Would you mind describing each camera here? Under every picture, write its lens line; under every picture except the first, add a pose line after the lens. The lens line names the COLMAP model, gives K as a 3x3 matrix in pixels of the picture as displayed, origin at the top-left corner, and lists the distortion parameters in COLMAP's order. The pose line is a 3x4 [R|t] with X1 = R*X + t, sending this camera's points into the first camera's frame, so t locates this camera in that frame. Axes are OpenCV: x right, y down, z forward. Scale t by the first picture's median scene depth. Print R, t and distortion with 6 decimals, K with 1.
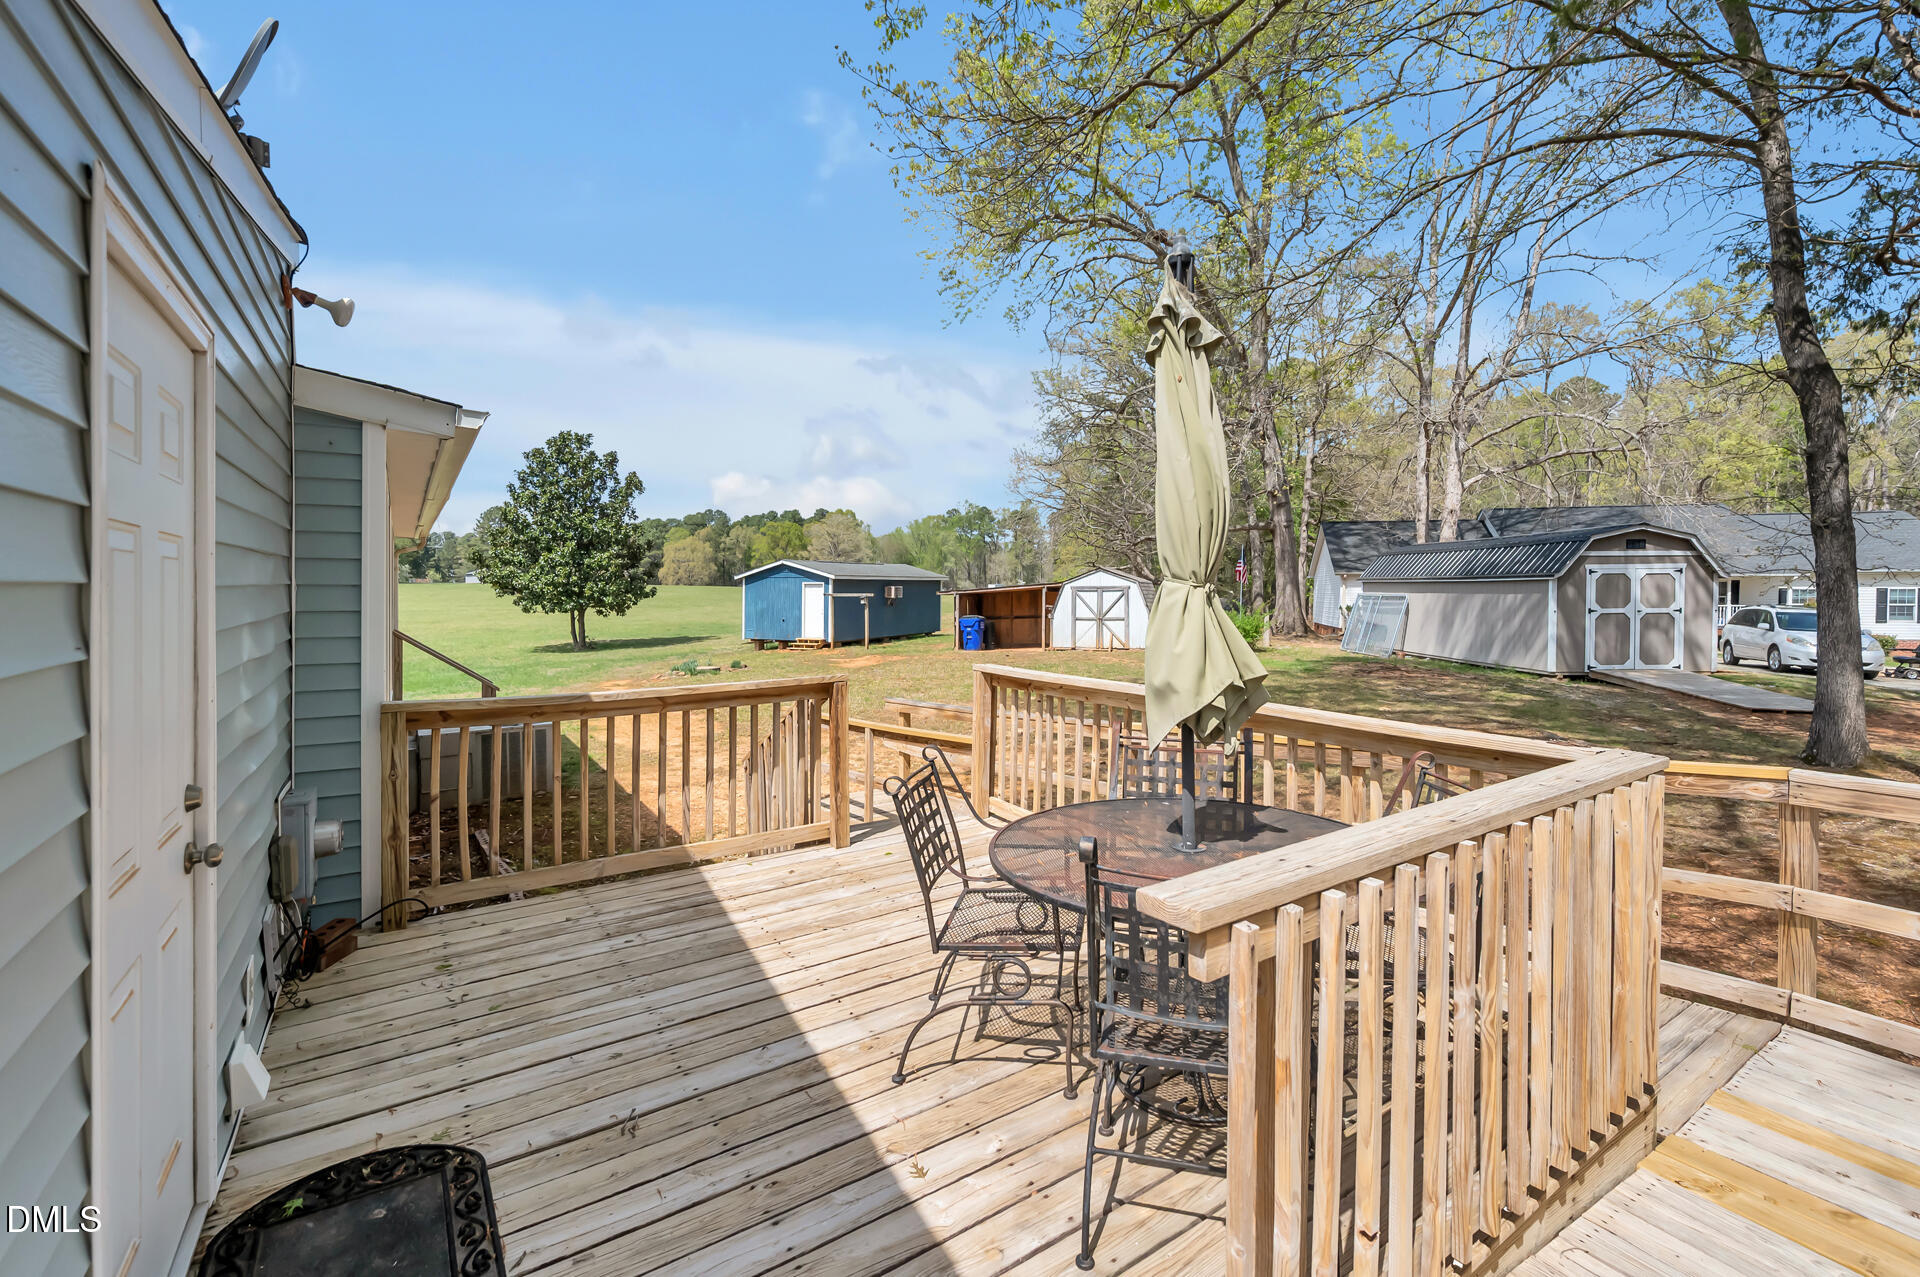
lens RADIAL K [[868.8, 0, 961.3], [0, 868.8, 566.5], [0, 0, 1]] dist [0.002146, 0.000009]
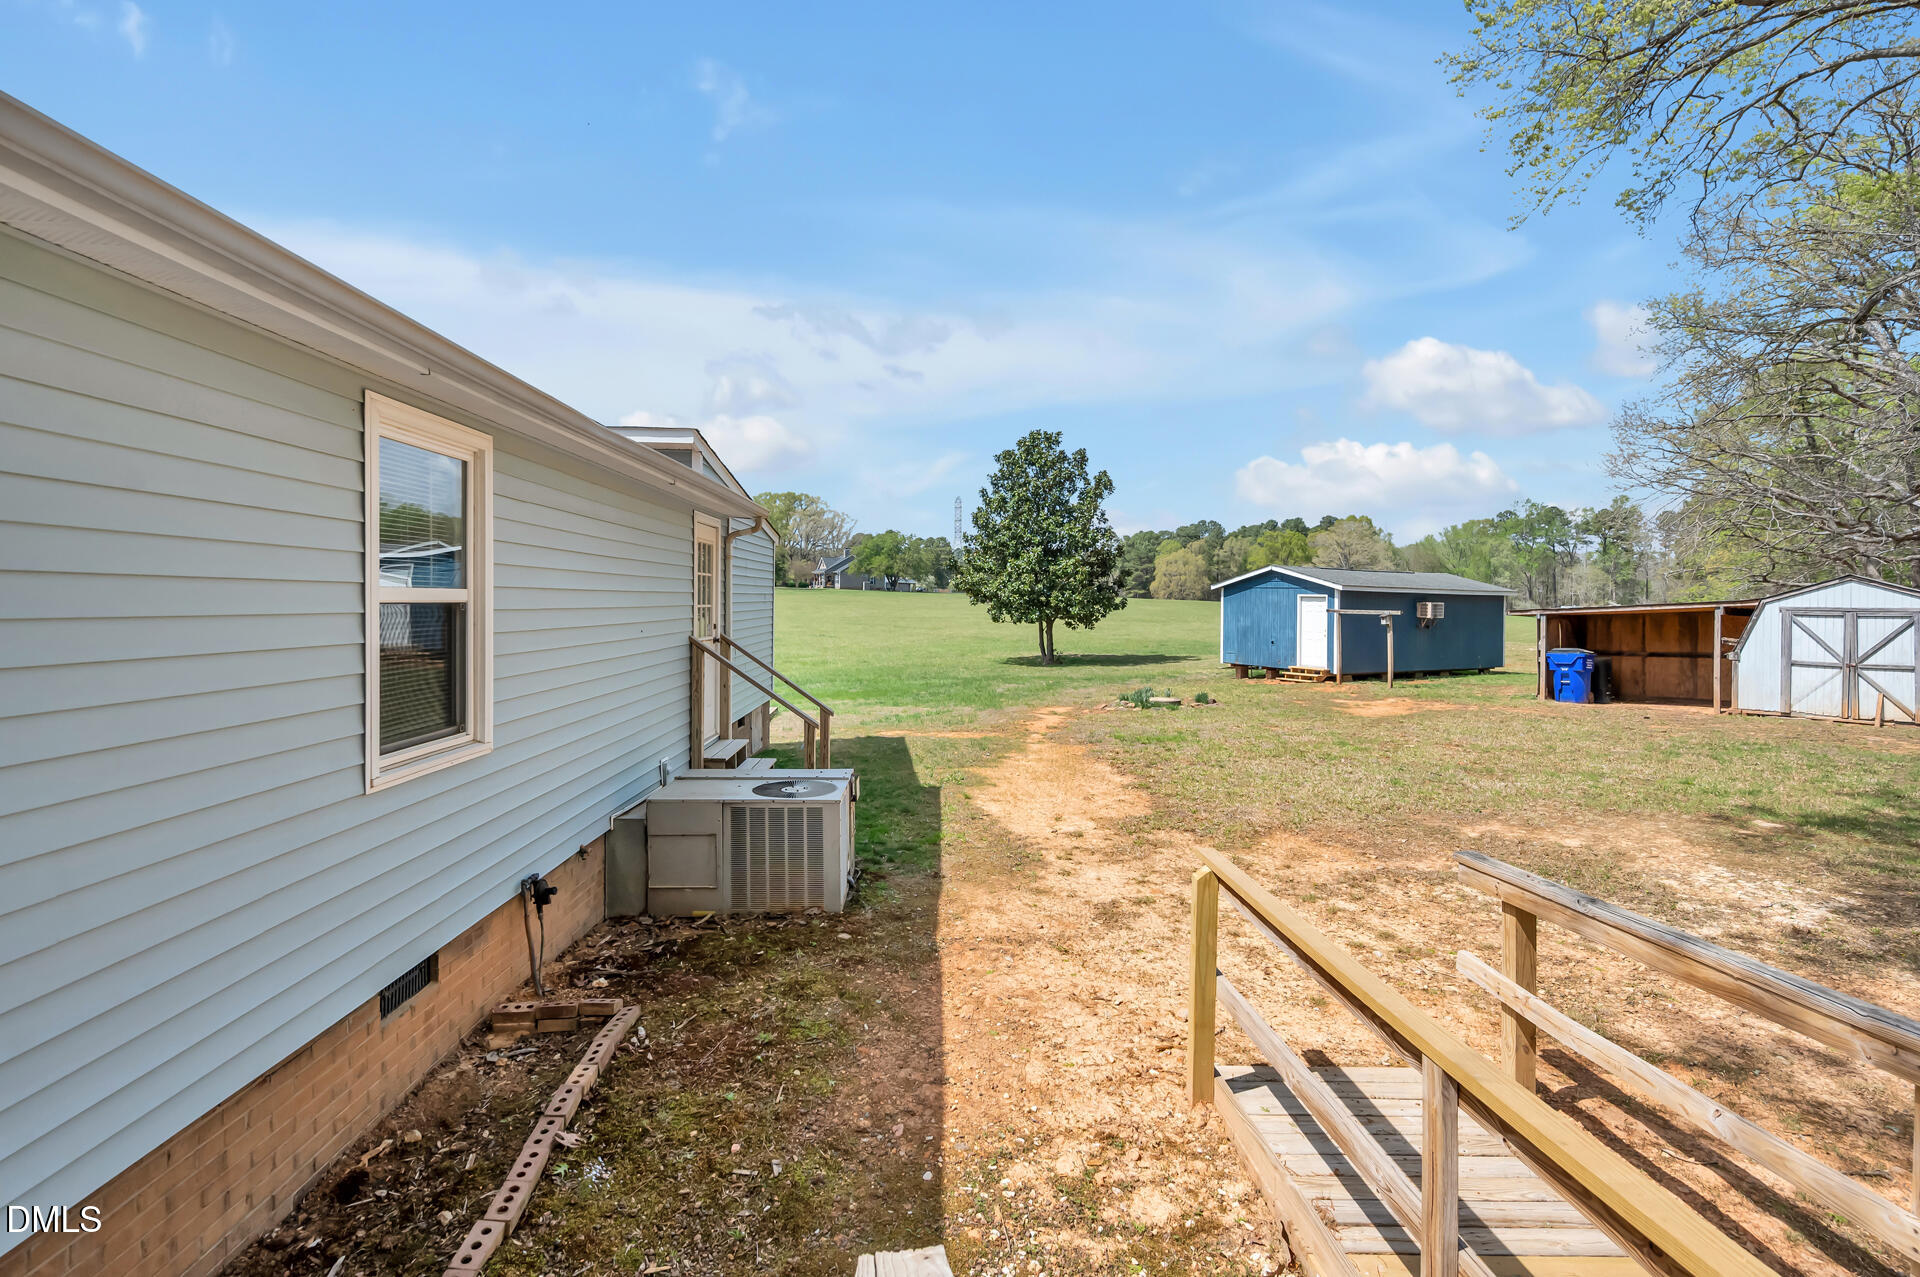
lens RADIAL K [[868.8, 0, 961.3], [0, 868.8, 566.5], [0, 0, 1]] dist [0.002146, 0.000009]
pose [[0.846102, -0.000753, -0.533021, -0.021345], [-0.009587, 0.999816, -0.016631, 0.008354], [0.532935, 0.019182, 0.845938, 0.166606]]
